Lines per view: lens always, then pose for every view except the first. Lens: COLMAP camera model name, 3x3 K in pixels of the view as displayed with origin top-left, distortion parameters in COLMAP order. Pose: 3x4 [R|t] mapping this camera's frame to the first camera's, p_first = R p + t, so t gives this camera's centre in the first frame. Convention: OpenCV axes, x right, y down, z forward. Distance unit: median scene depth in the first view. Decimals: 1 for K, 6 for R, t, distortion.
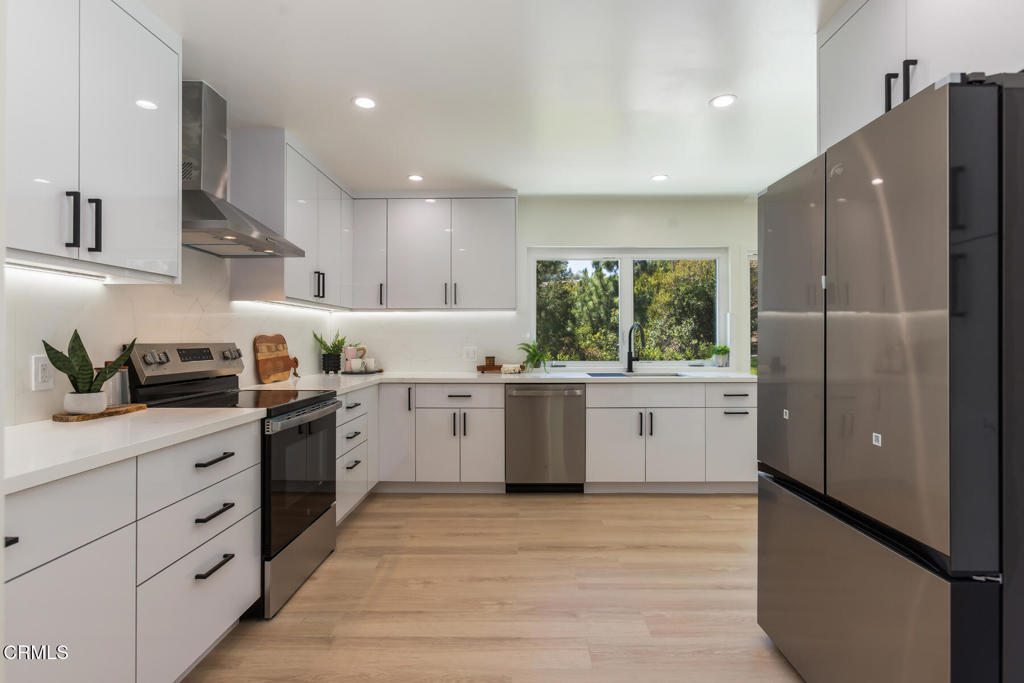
lens RADIAL K [[498.2, 0, 514.9], [0, 498.2, 336.4], [0, 0, 1]] dist [-0.001434, 0.002094]
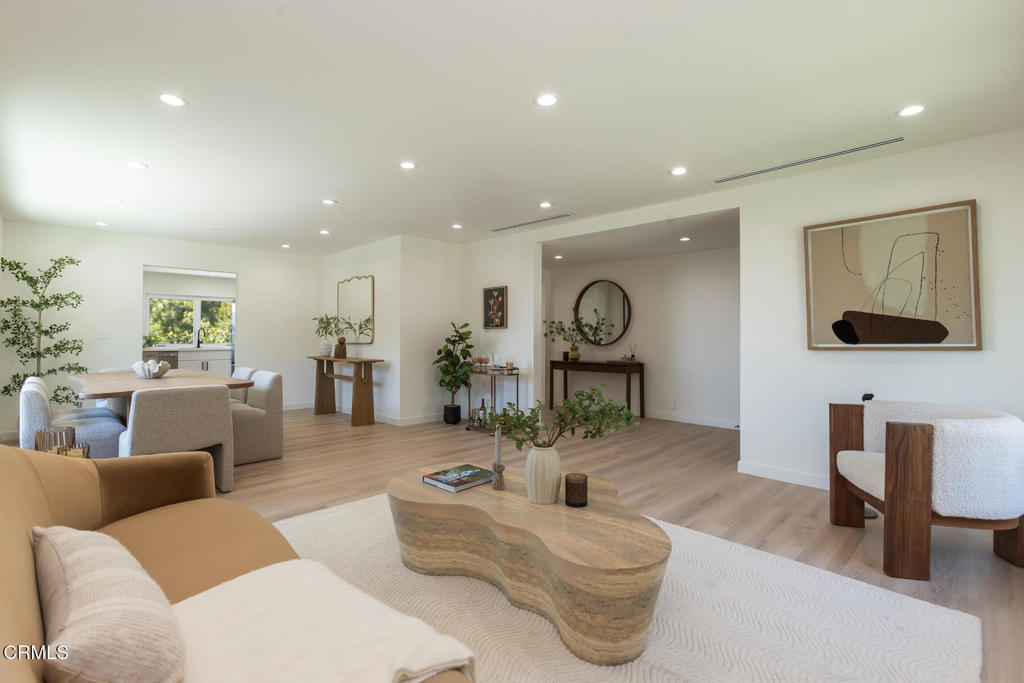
lens RADIAL K [[492.2, 0, 503.7], [0, 492.2, 333.1], [0, 0, 1]] dist [-0.019501, 0.027533]
pose [[0.711940, 0.005487, 0.702219, -0.484891], [-0.002843, 0.999984, -0.004930, 0.011012], [-0.702235, 0.001513, 0.711944, -2.183687]]
